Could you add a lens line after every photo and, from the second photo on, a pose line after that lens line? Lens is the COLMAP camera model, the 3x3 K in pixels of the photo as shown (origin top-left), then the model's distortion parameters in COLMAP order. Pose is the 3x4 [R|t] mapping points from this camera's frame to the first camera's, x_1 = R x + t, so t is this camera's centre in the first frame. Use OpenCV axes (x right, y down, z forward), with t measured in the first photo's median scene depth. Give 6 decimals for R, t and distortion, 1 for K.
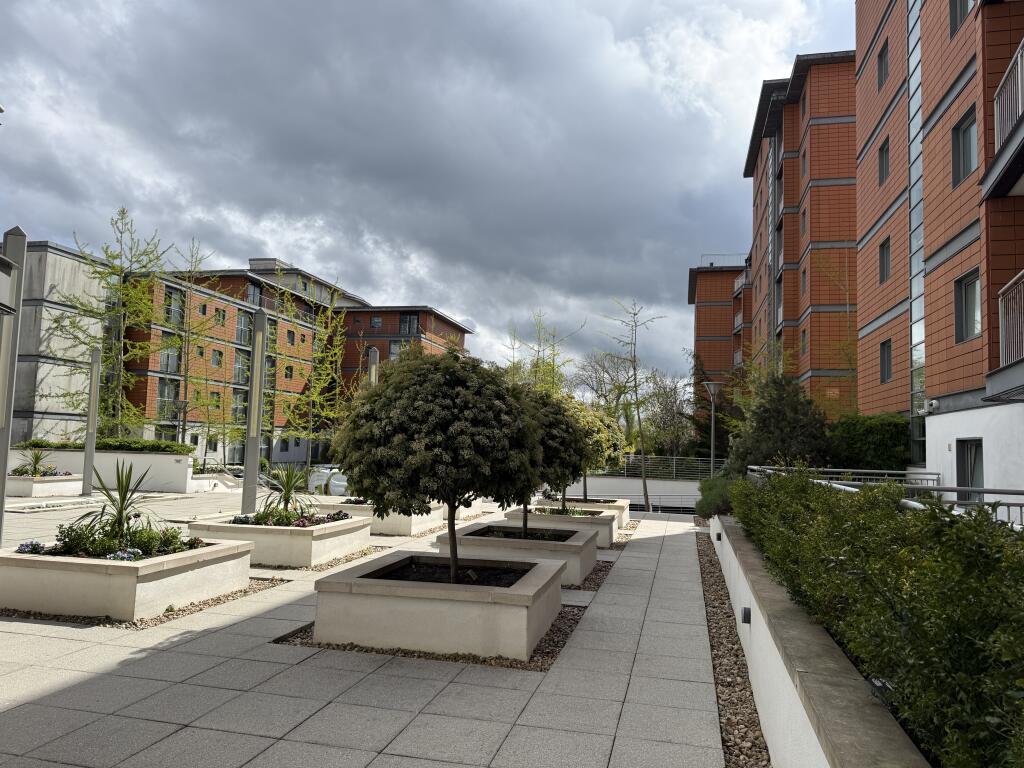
lens RADIAL K [[716.5, 0, 512.0], [0, 716.5, 384.0], [0, 0, 1]] dist [0.186439, -0.402949]
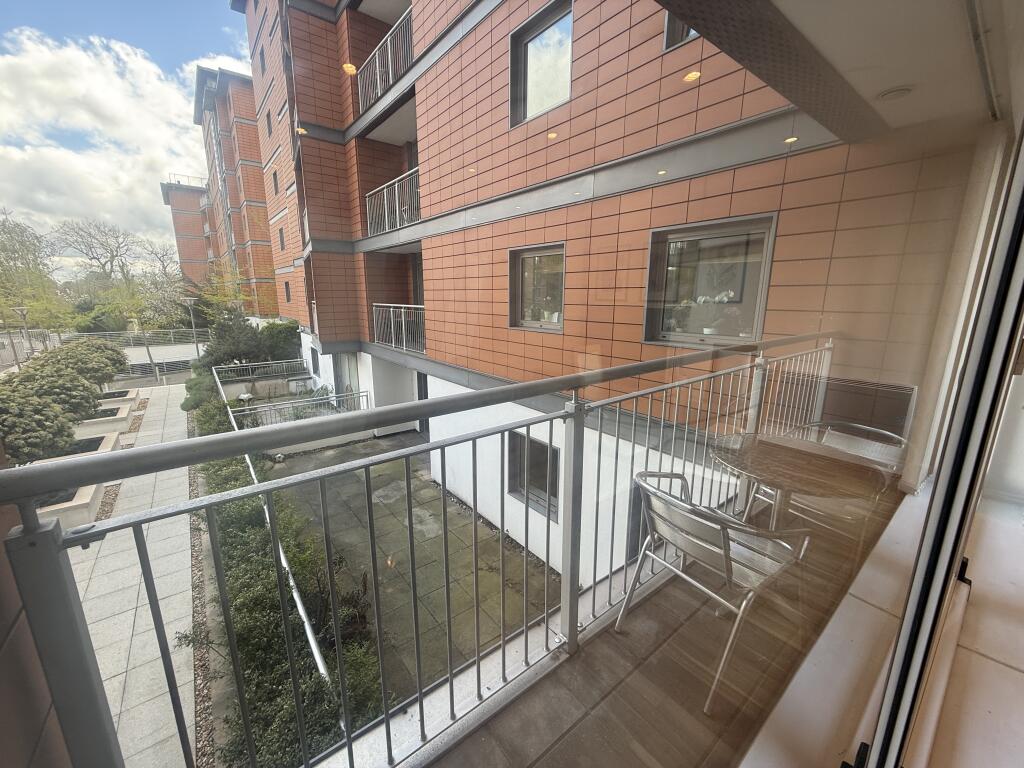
lens RADIAL K [[406.8, 0, 509.8], [0, 406.8, 384.7], [0, 0, 1]] dist [-0.001979, 0.000046]
pose [[0.622747, -0.196025, 0.757470, -0.006573], [-0.050083, 0.956135, 0.288613, -0.074853], [-0.780819, -0.217669, 0.585613, -0.107074]]
